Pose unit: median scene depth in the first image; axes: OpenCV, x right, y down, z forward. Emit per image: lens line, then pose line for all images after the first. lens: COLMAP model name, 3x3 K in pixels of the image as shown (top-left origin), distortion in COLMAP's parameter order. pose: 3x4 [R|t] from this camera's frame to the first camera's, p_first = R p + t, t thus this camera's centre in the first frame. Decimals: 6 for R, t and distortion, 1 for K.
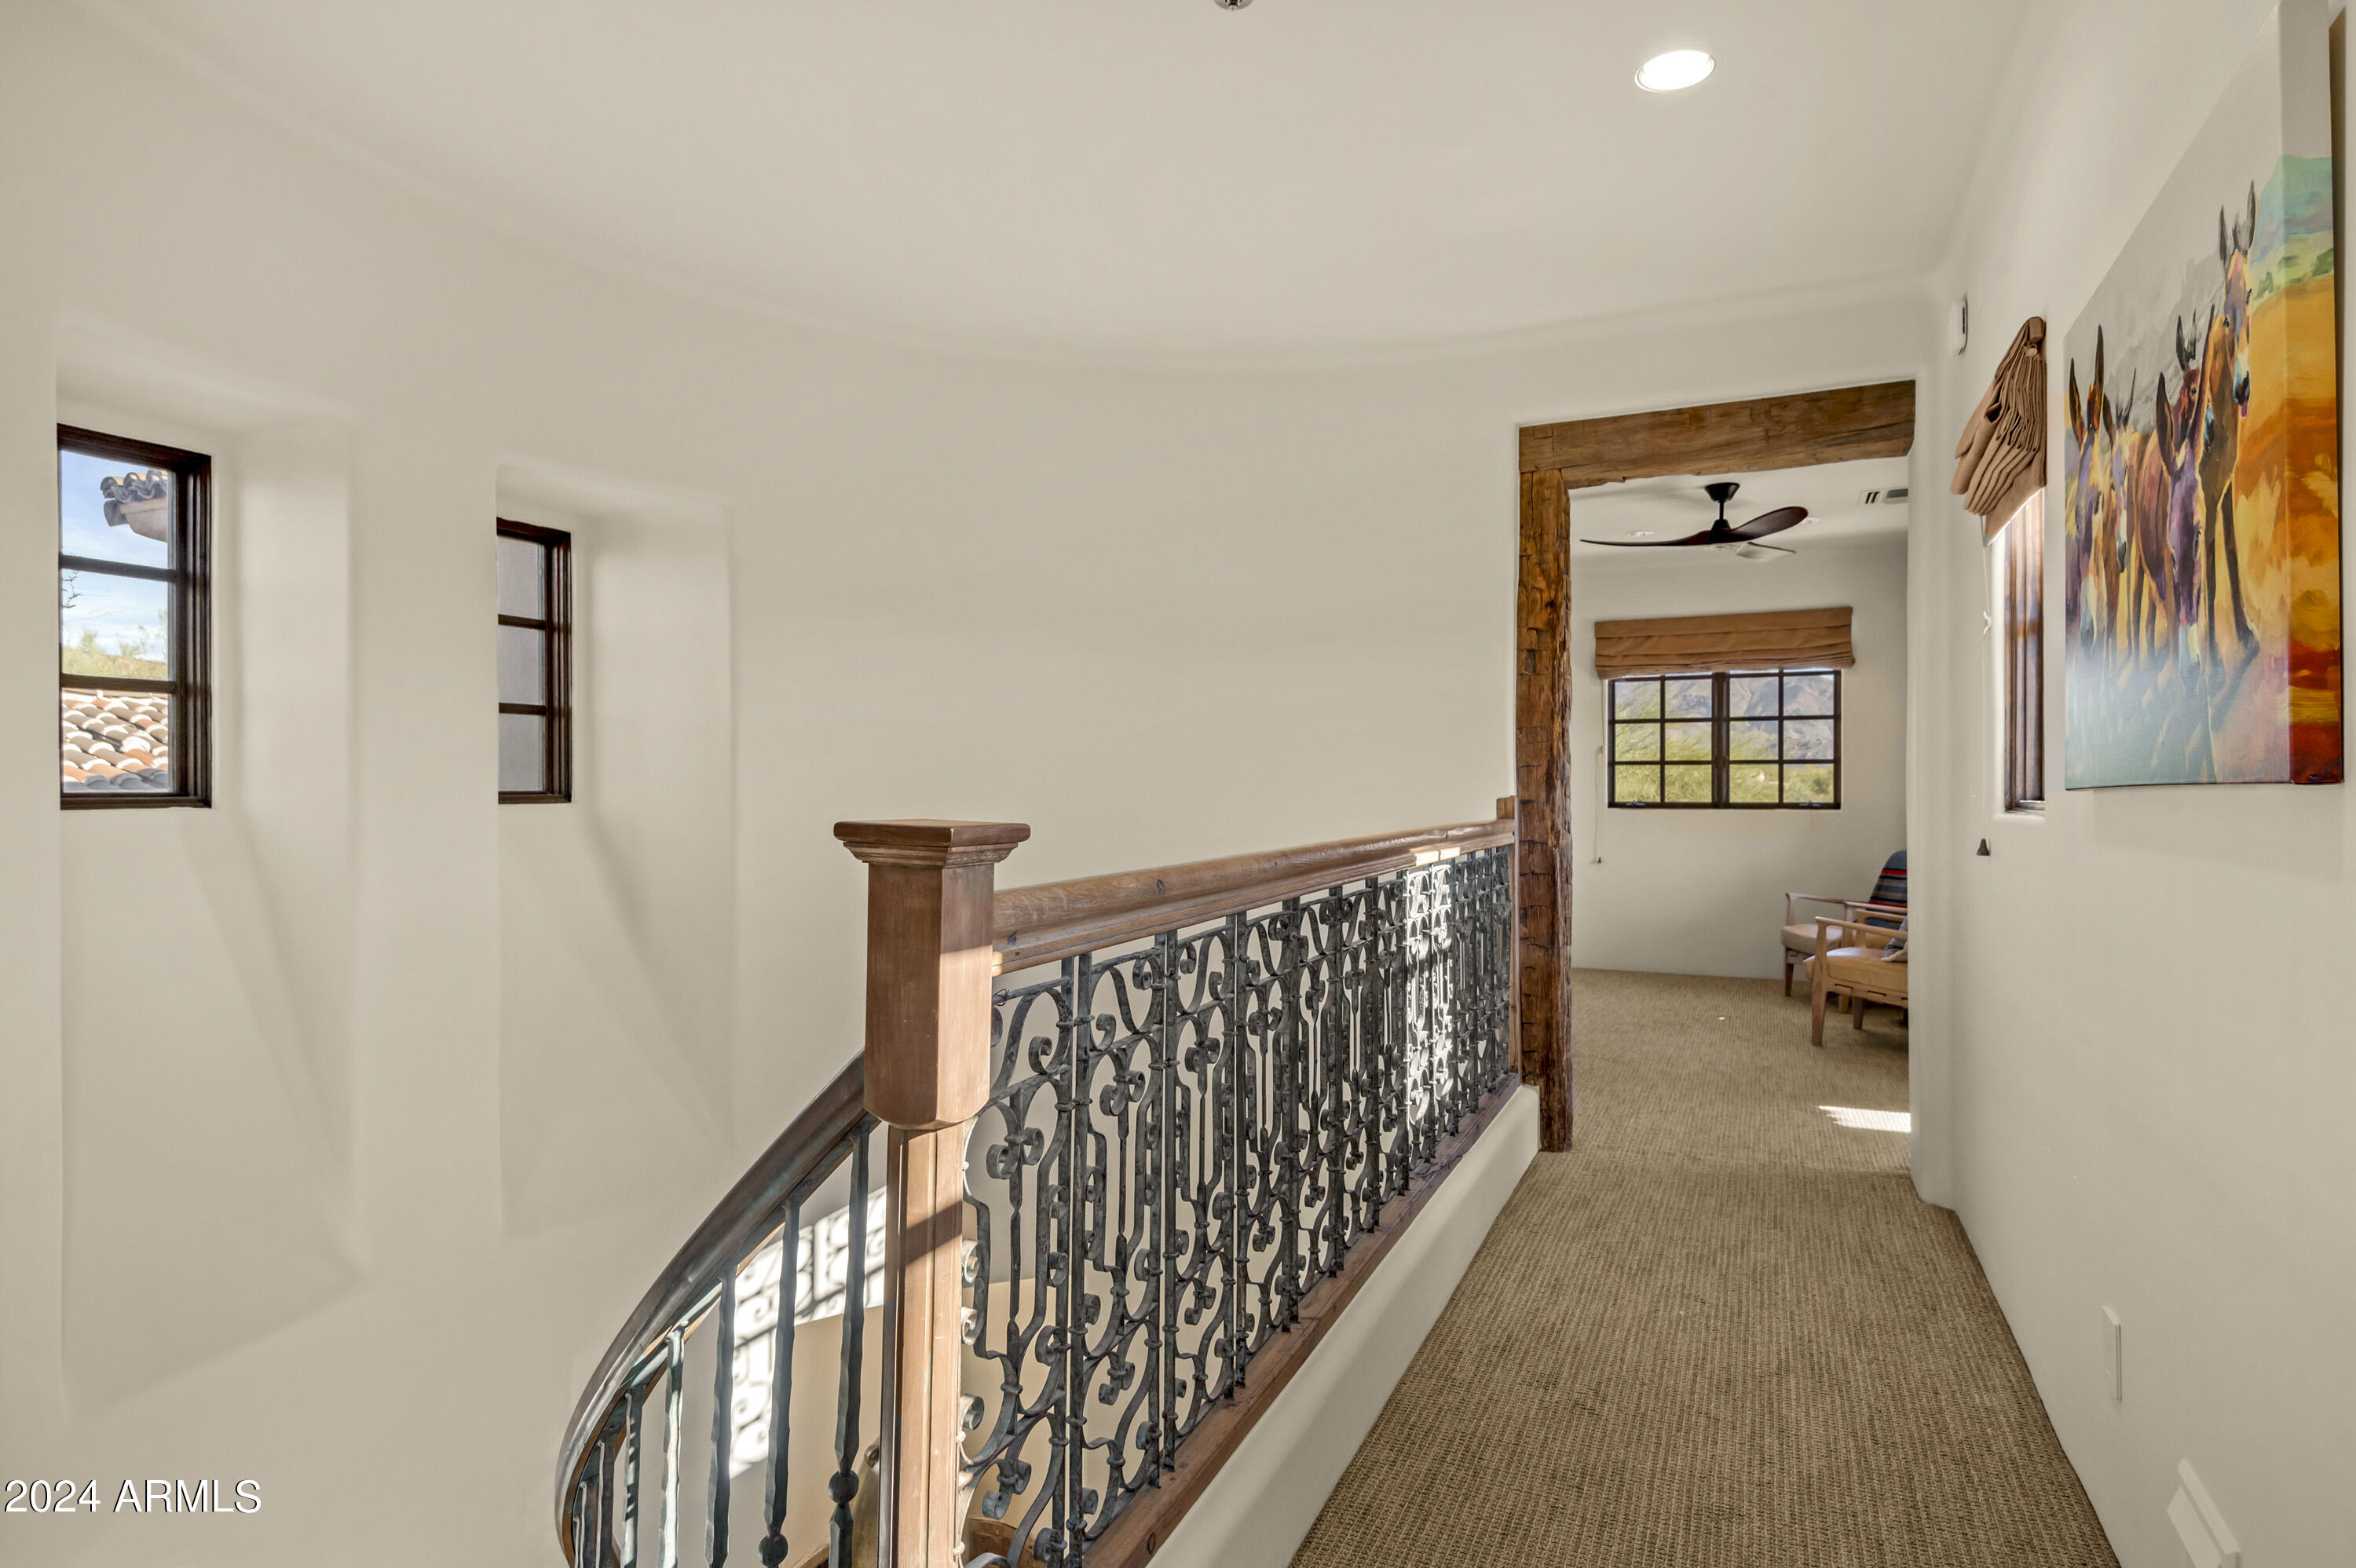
lens RADIAL K [[1274.4, 0, 1155.9], [0, 1274.4, 778.6], [0, 0, 1]] dist [0.017554, -0.000639]
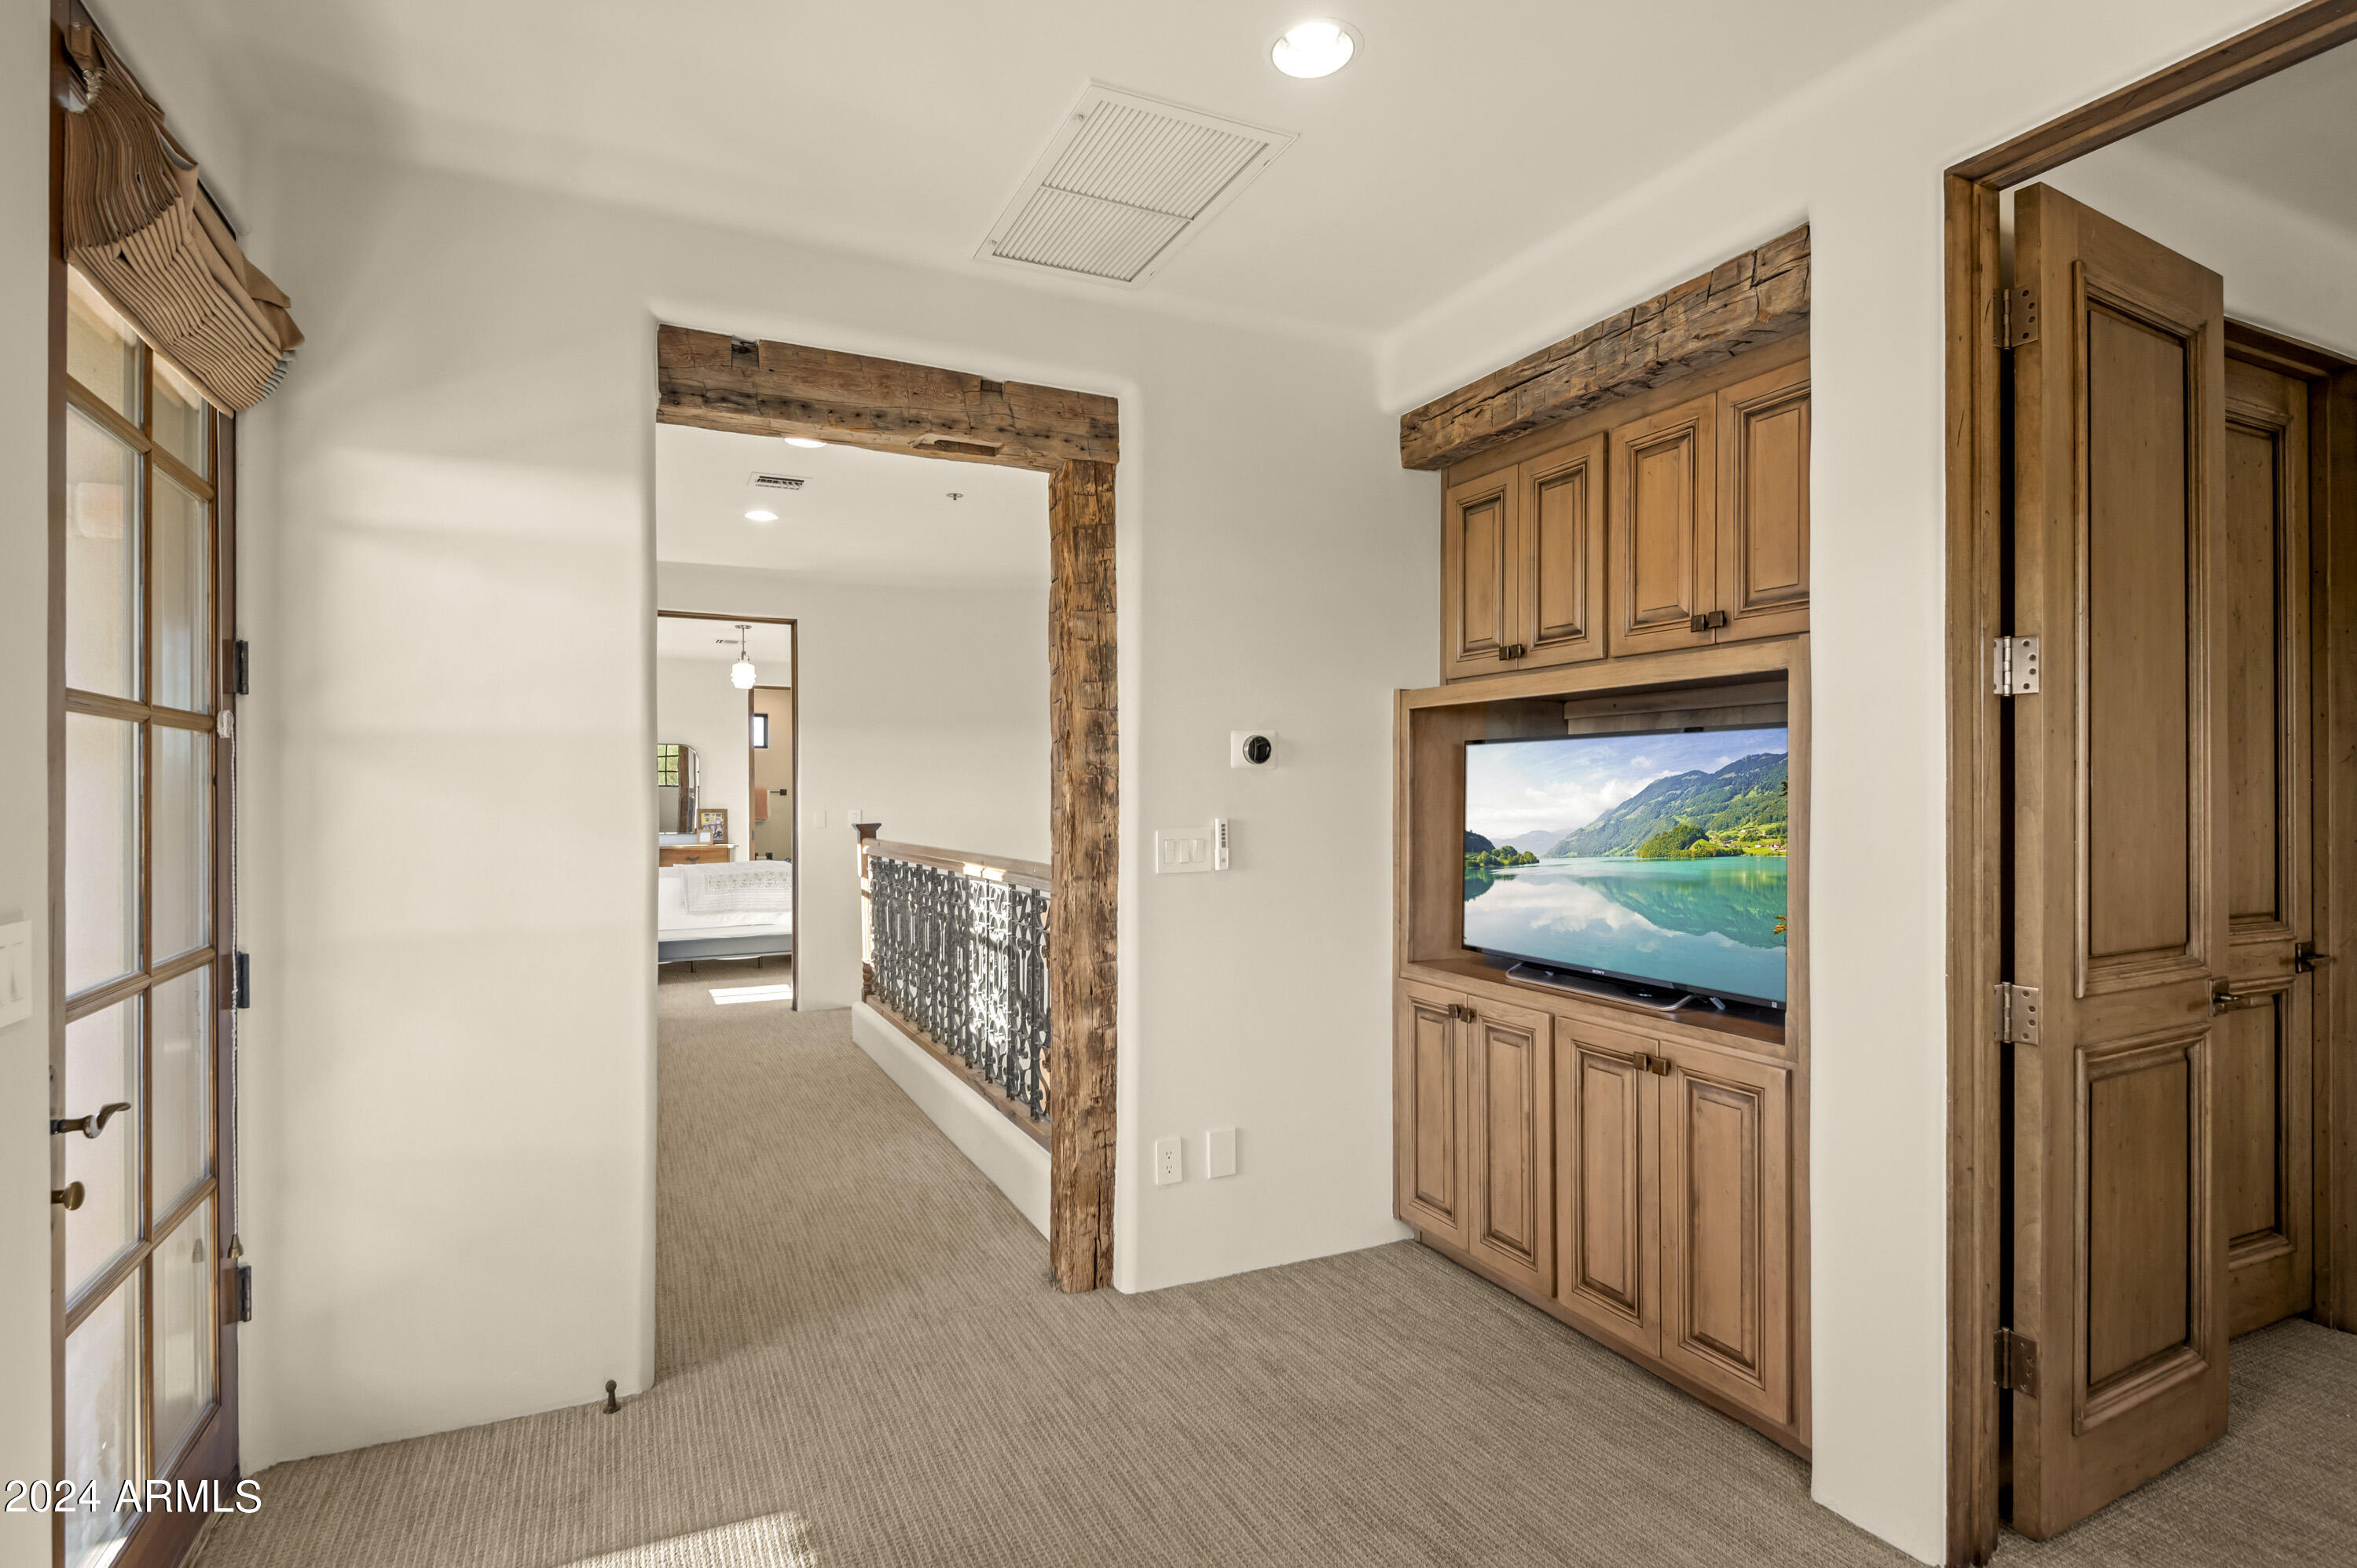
lens RADIAL K [[1186.8, 0, 1197.3], [0, 1186.8, 792.6], [0, 0, 1]] dist [0.025603, -0.008162]
pose [[-0.620819, 0.000527, -0.783954, 0.426533], [0.003651, 0.999991, -0.002220, -0.010733], [0.783946, -0.004240, -0.620815, 0.764143]]
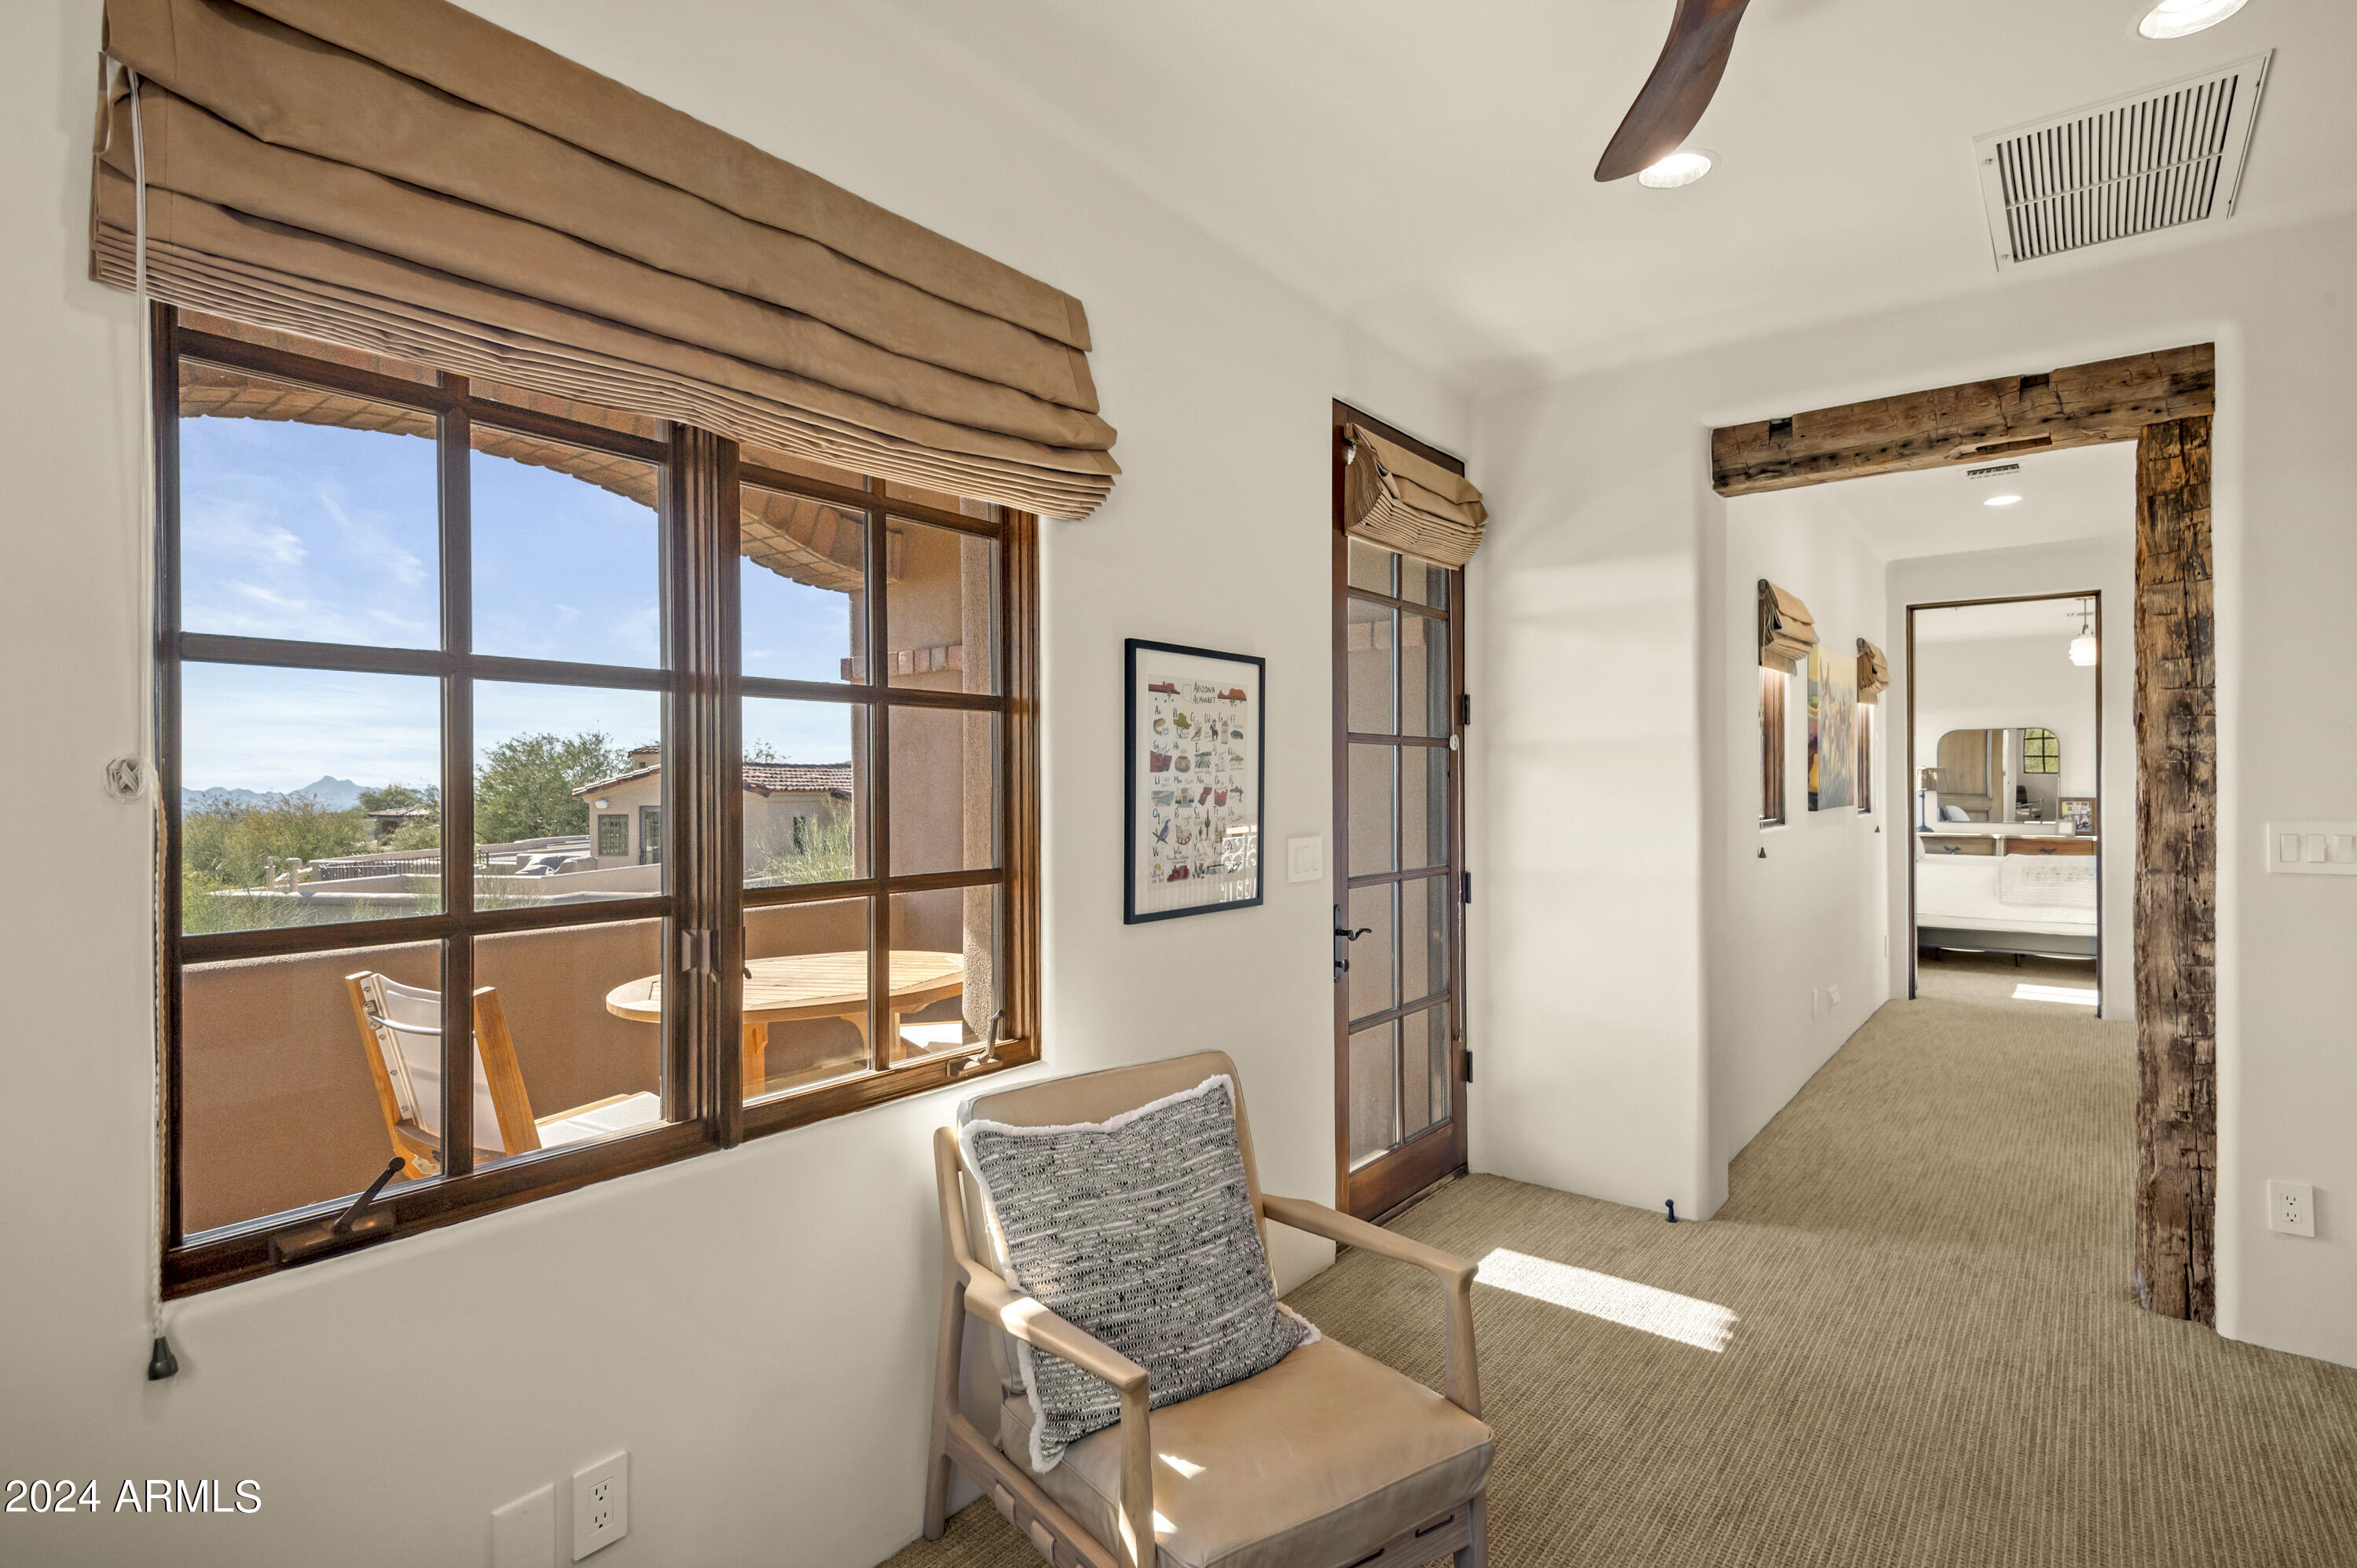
lens RADIAL K [[1226.4, 0, 1181.9], [0, 1226.4, 784.5], [0, 0, 1]] dist [0.013968, 0.001569]
pose [[-0.979417, 0.001818, 0.201841, 0.364174], [0.001456, 0.999997, -0.001939, -0.009914], [-0.201844, -0.001605, -0.979416, 0.916110]]
